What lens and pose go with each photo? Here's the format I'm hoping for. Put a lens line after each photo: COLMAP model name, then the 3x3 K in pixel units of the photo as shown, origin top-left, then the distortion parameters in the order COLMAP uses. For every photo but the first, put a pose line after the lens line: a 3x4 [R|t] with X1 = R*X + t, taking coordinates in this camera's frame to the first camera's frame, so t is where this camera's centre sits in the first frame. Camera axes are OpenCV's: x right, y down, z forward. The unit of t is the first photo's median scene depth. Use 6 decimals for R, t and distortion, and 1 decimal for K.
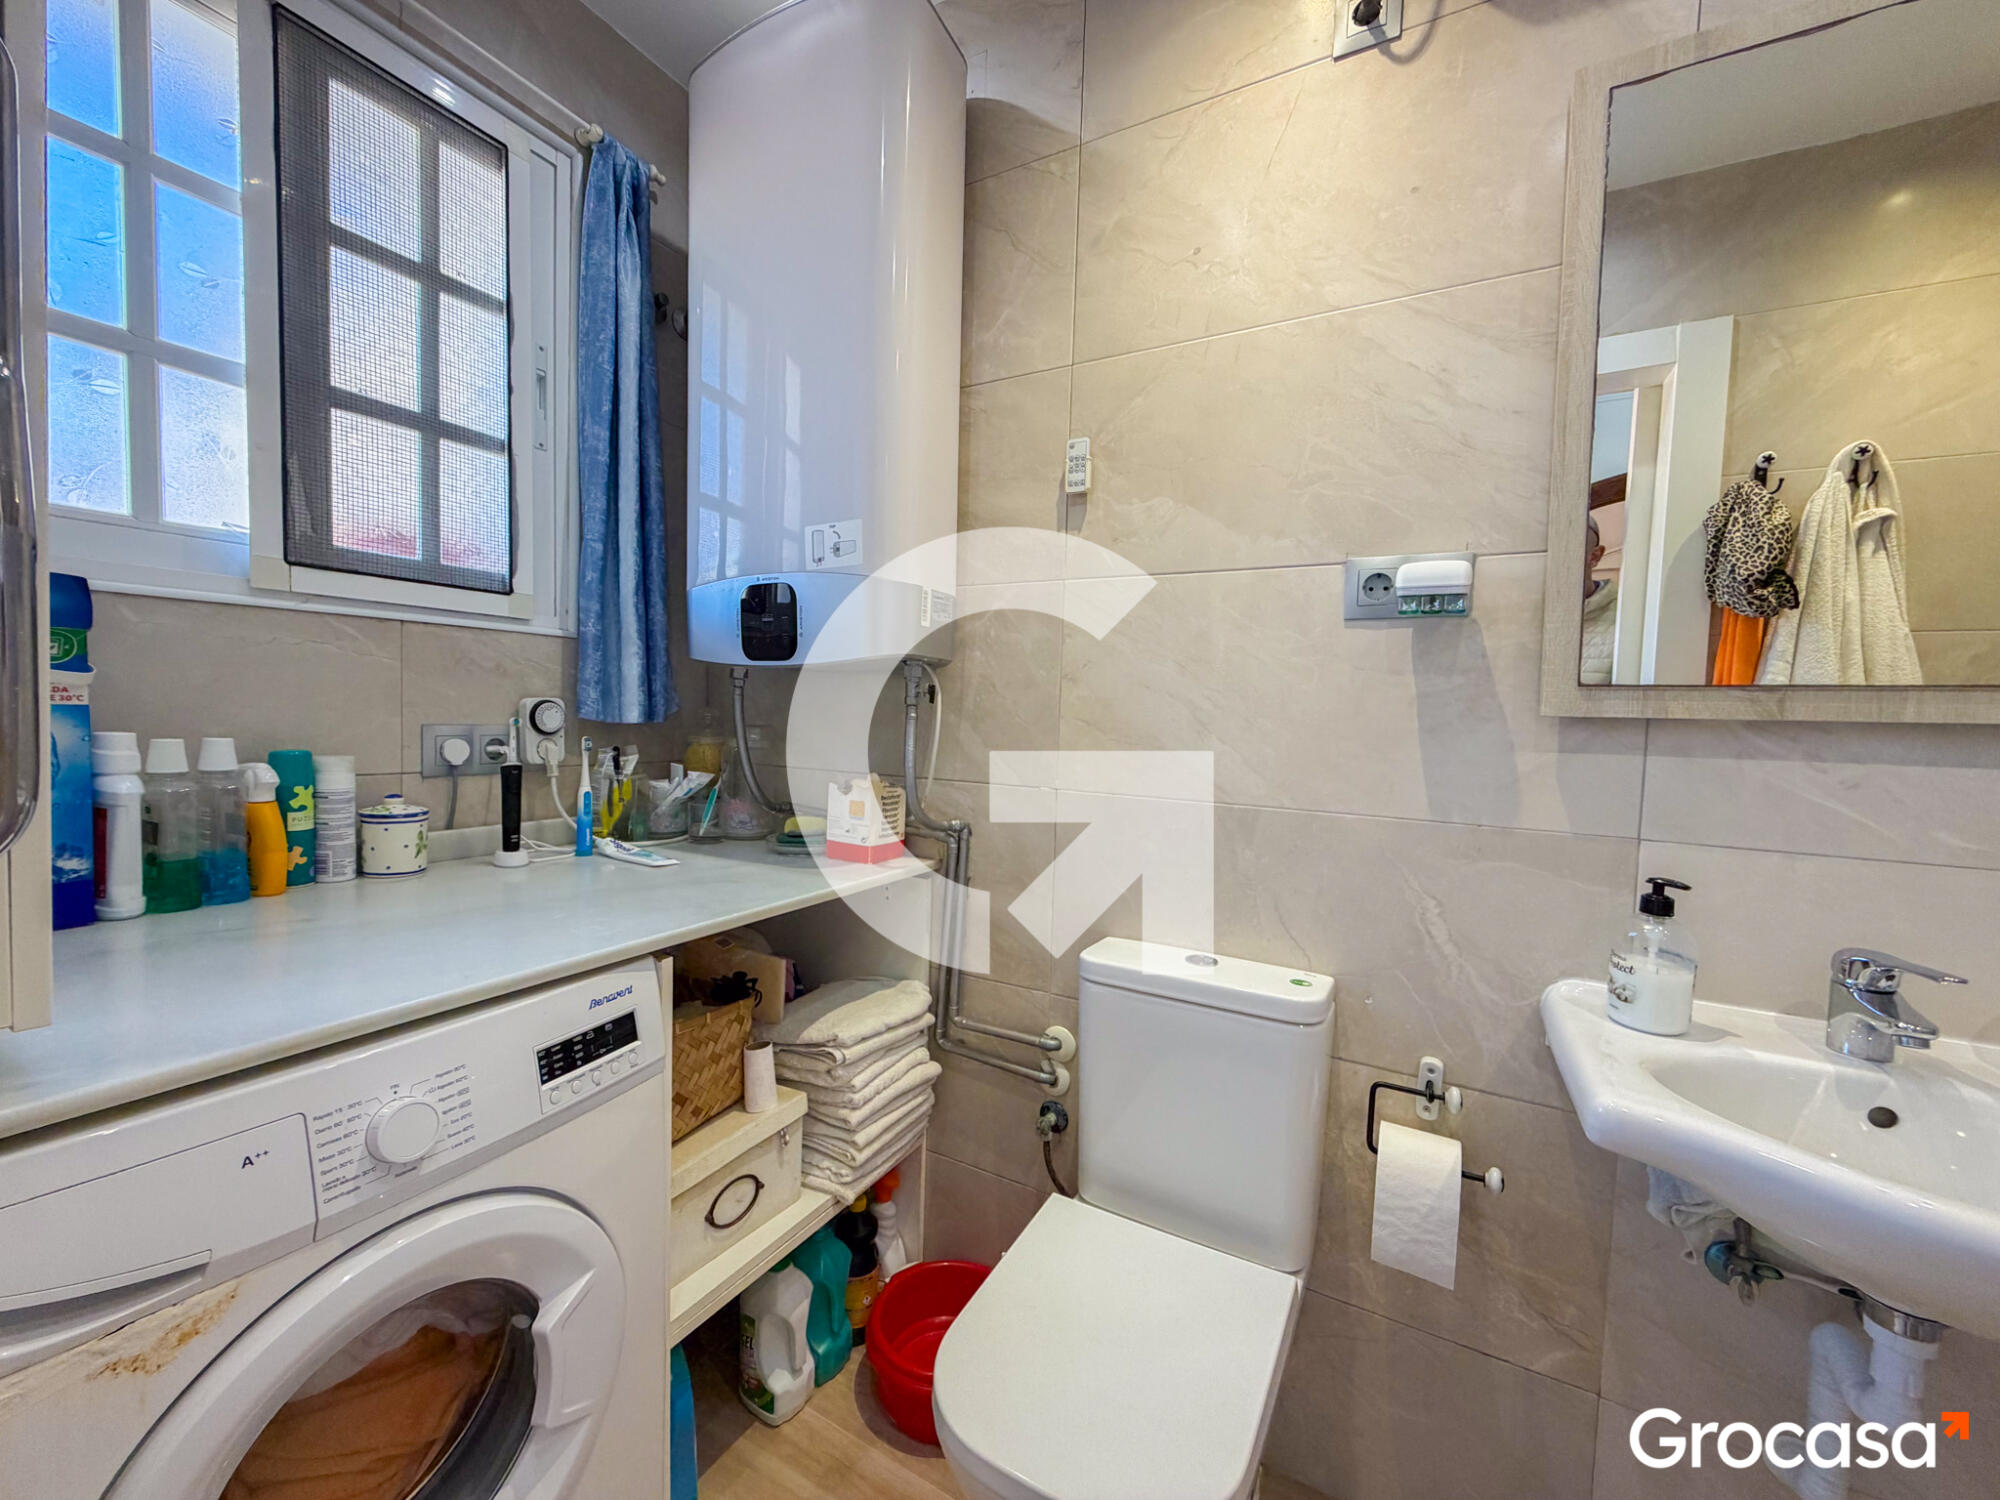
lens RADIAL K [[798.9, 0, 992.3], [0, 798.9, 751.5], [0, 0, 1]] dist [0.003952, 0.000141]
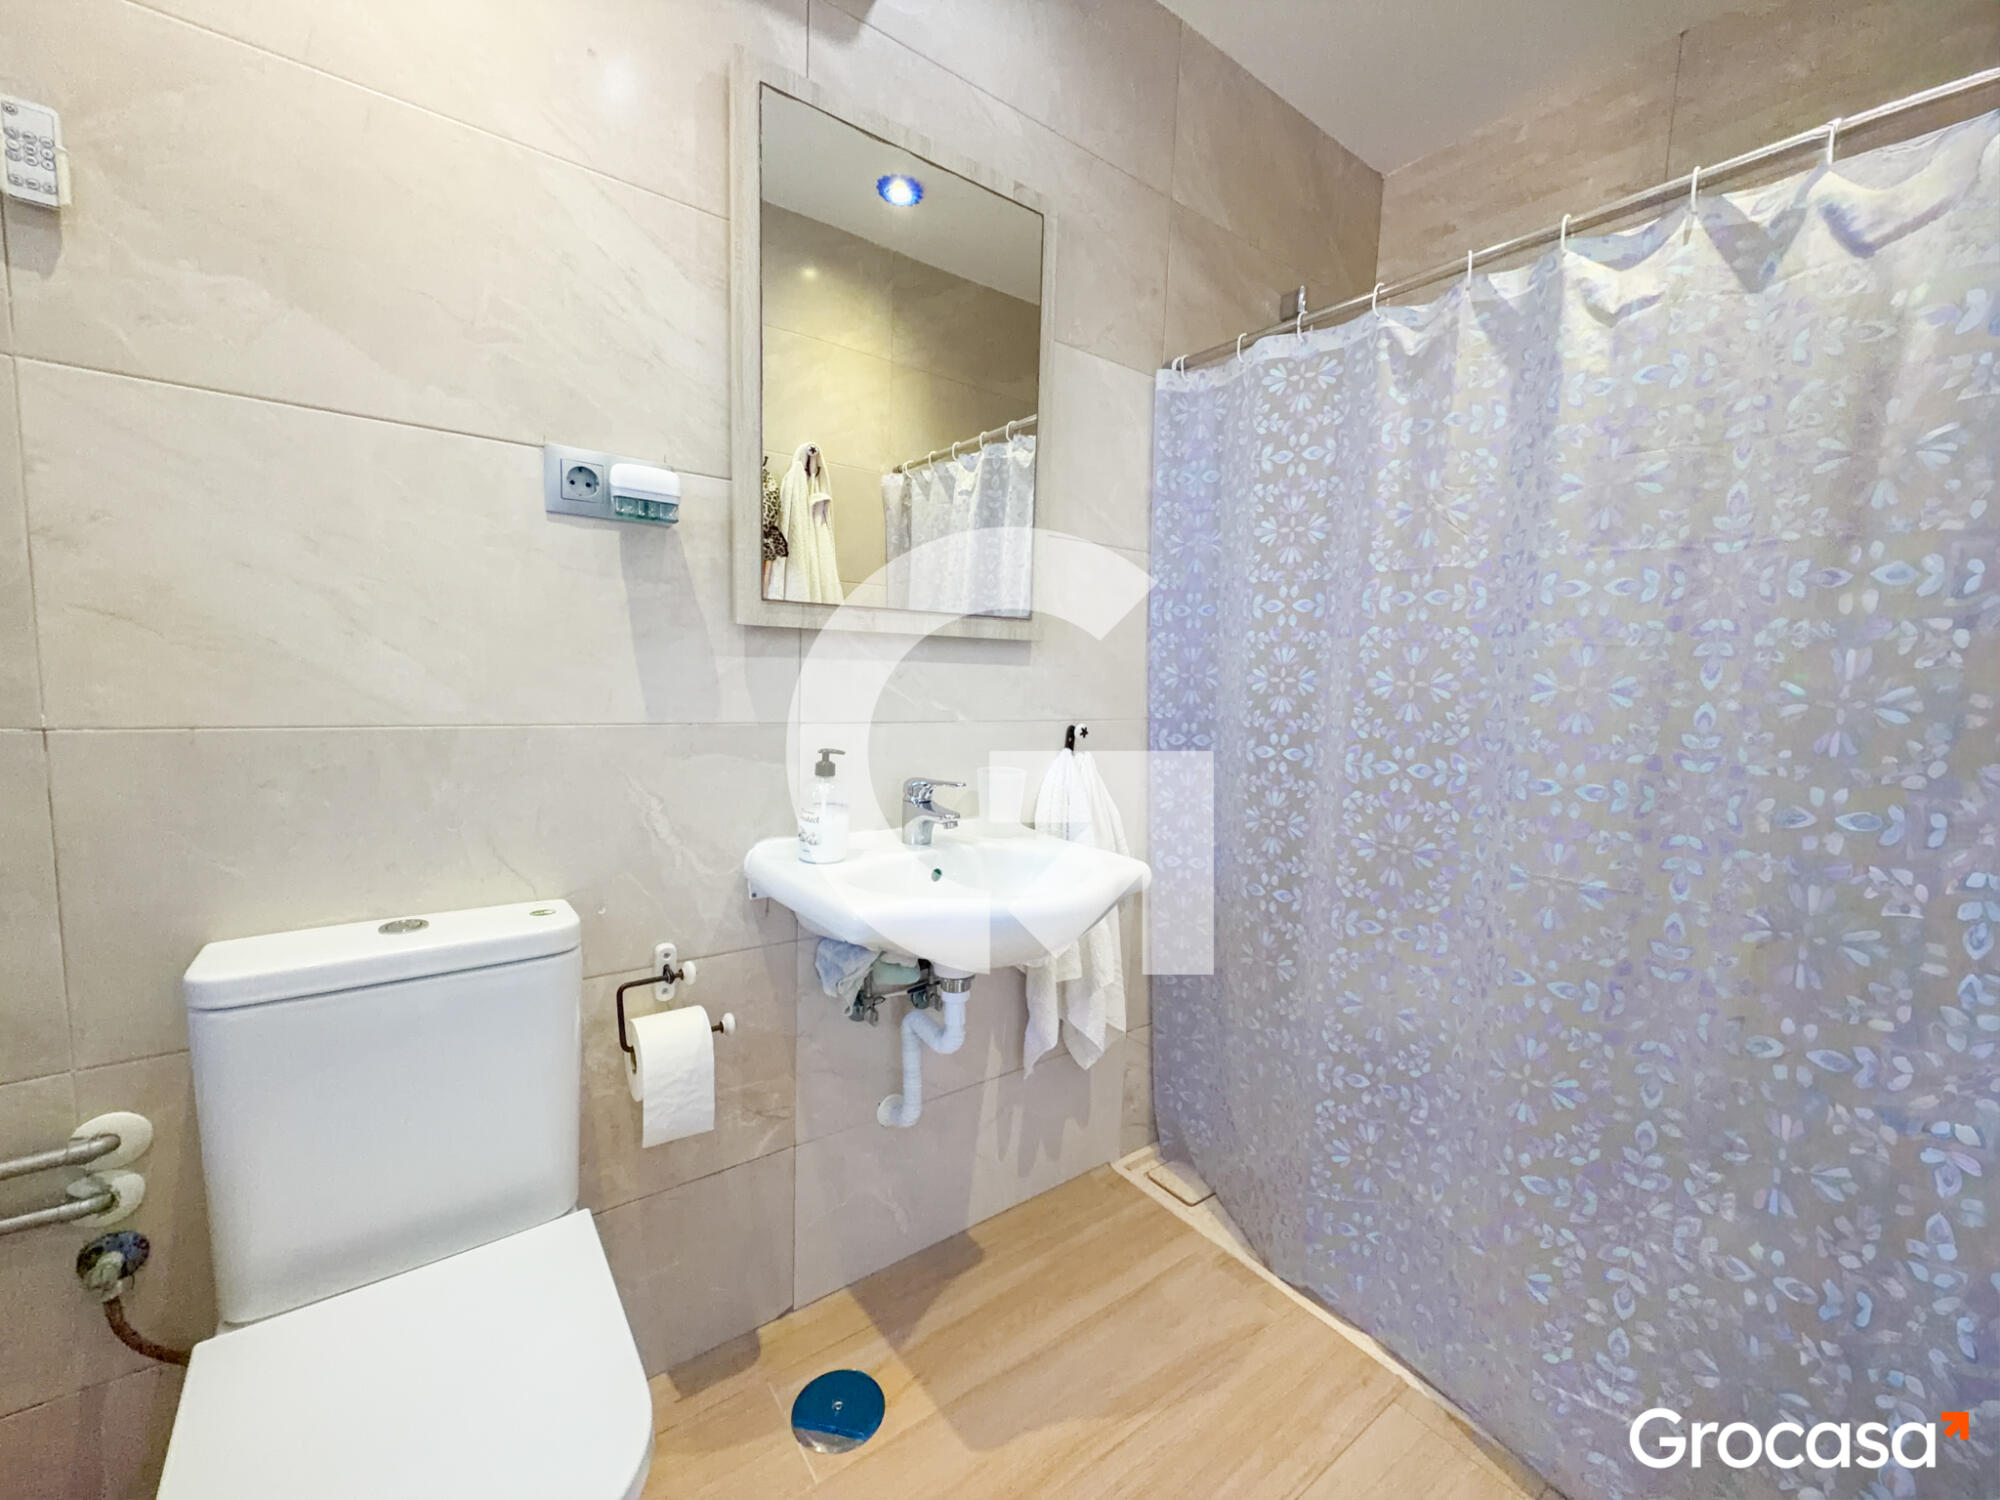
lens RADIAL K [[798.9, 0, 1001.1], [0, 798.9, 751.2], [0, 0, 1]] dist [0.003952, 0.000141]
pose [[0.401126, -0.109823, 0.909416, -0.216911], [0.023460, 0.993693, 0.109653, 0.019090], [-0.915722, -0.022650, 0.401173, 0.162958]]
